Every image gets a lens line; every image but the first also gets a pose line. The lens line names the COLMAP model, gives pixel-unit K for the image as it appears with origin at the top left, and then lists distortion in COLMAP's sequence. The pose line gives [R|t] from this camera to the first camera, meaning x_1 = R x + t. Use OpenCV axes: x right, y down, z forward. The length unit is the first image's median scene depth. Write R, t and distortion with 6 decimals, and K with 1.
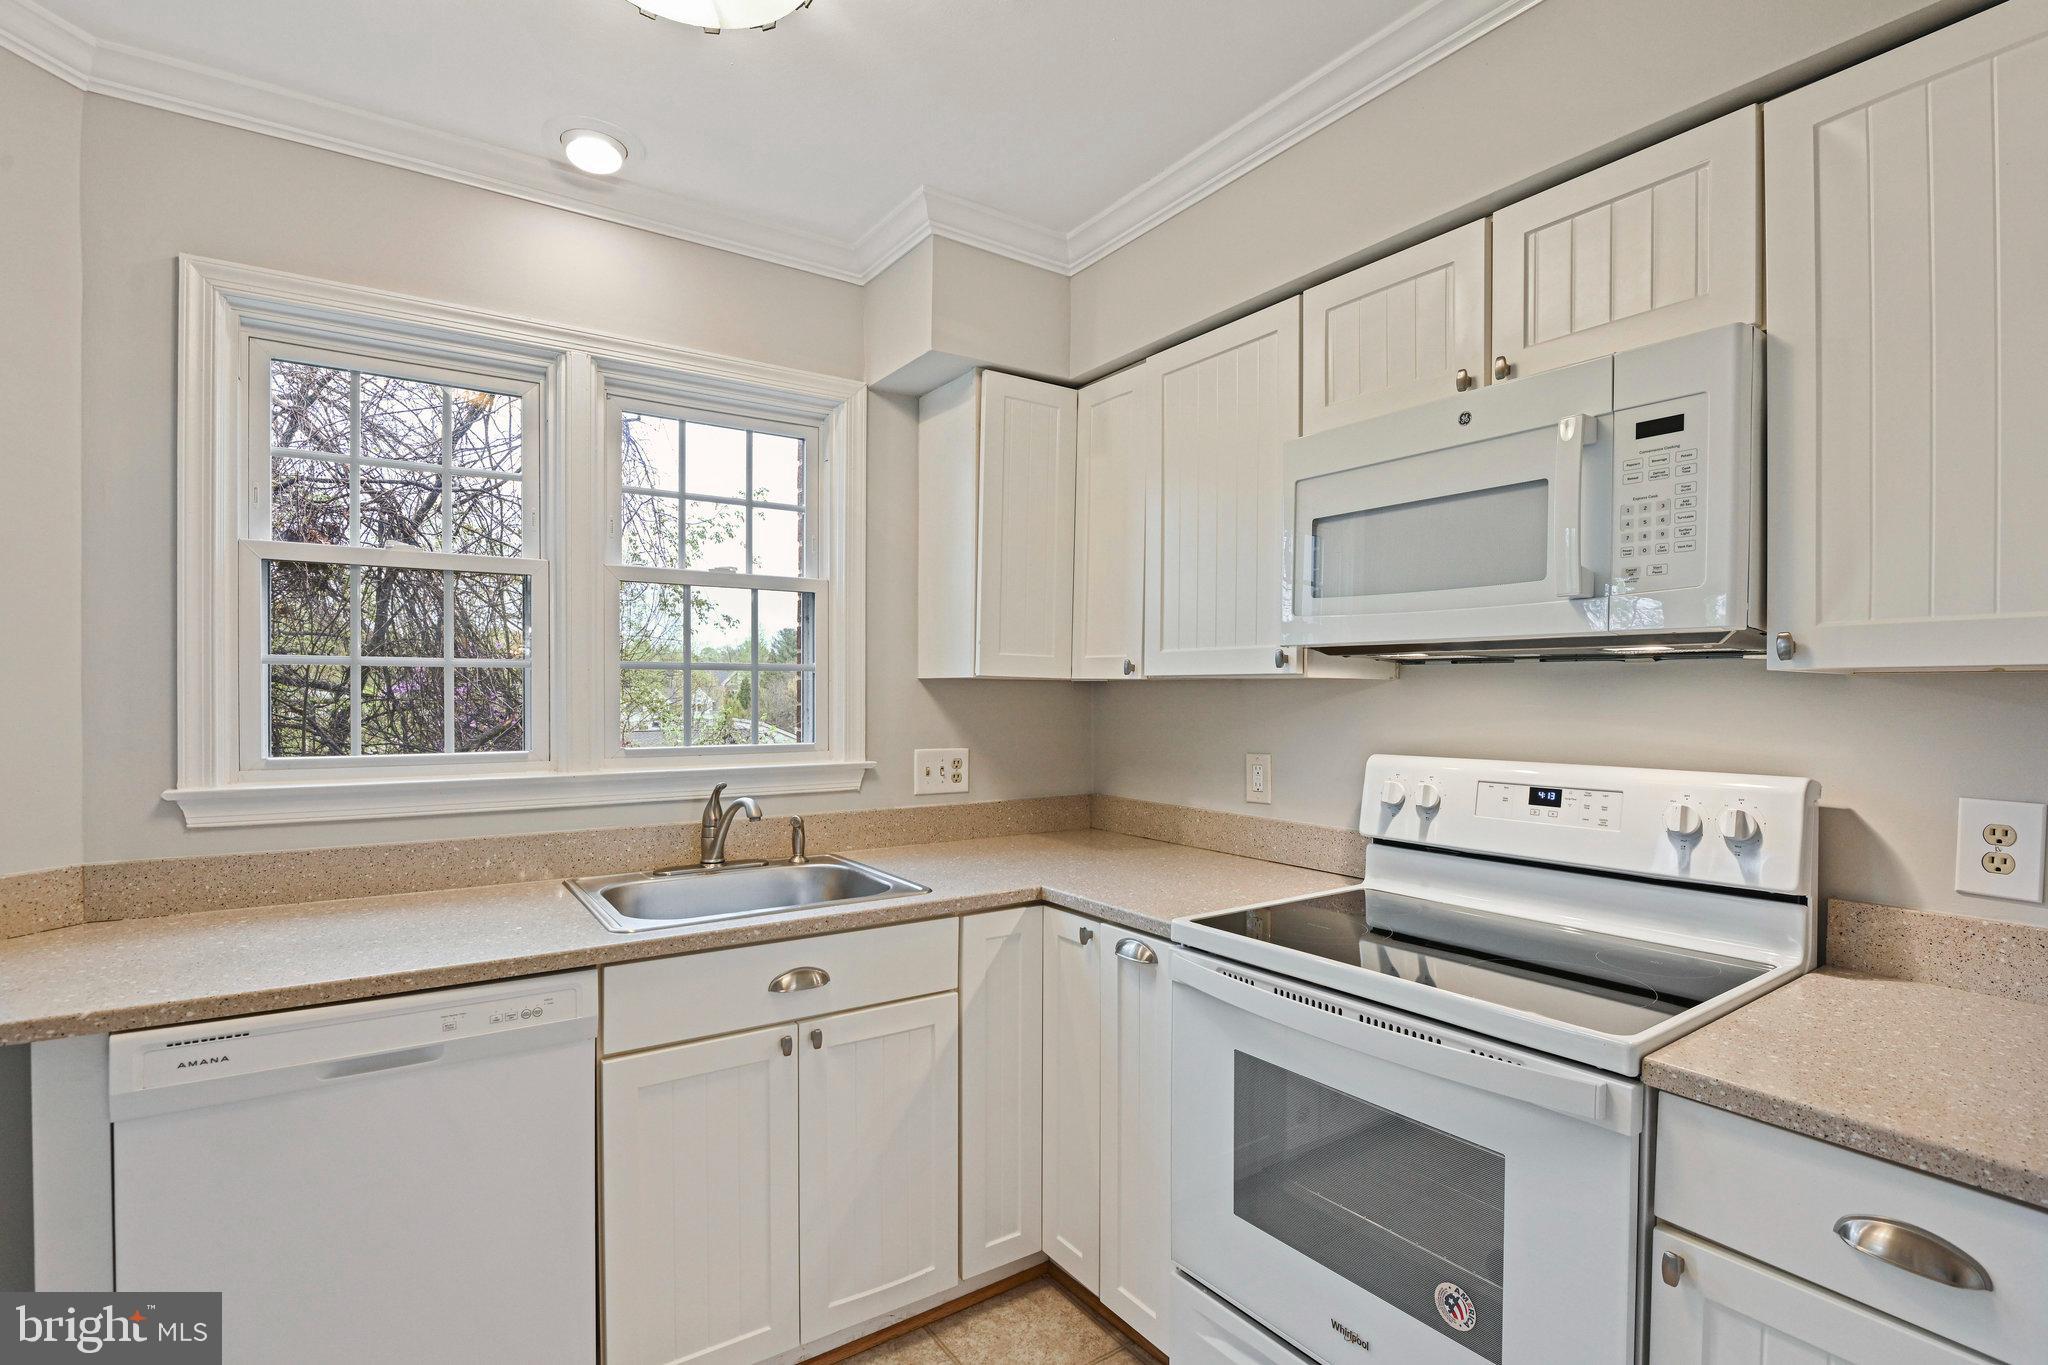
lens RADIAL K [[951.4, 0, 1024.4], [0, 951.4, 705.4], [0, 0, 1]] dist [-0.010115, -0.007322]
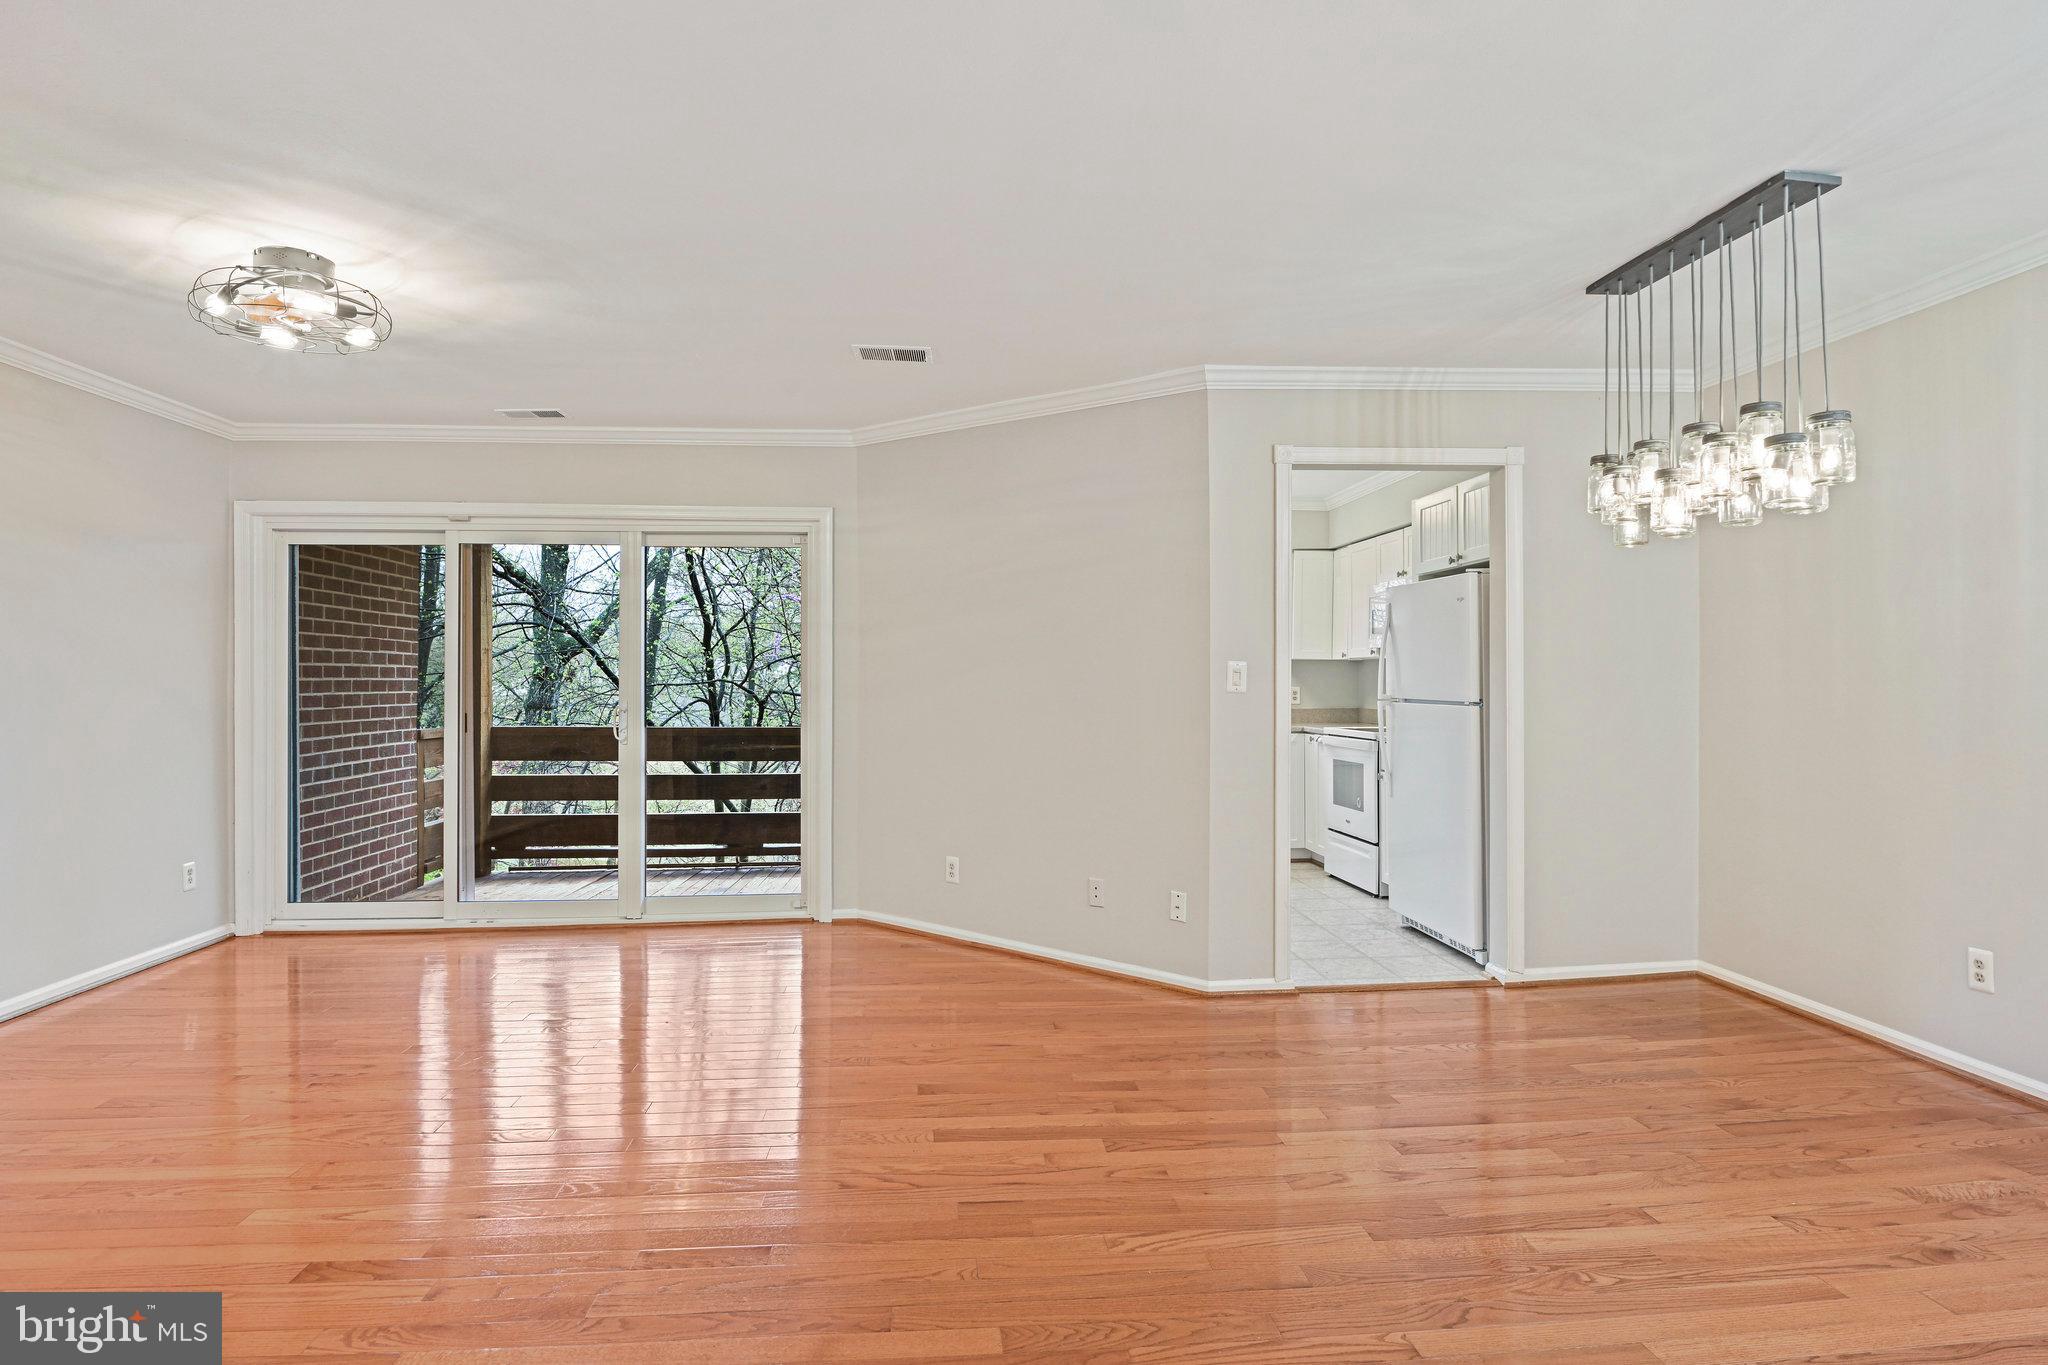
lens RADIAL K [[1081.9, 0, 1023.1], [0, 1081.9, 671.4], [0, 0, 1]] dist [-0.006801, -0.015063]
pose [[0.870056, -0.008240, -0.492884, 1.027200], [-0.001679, 0.999805, -0.019679, 0.087701], [0.492950, 0.017949, 0.869873, -2.677782]]
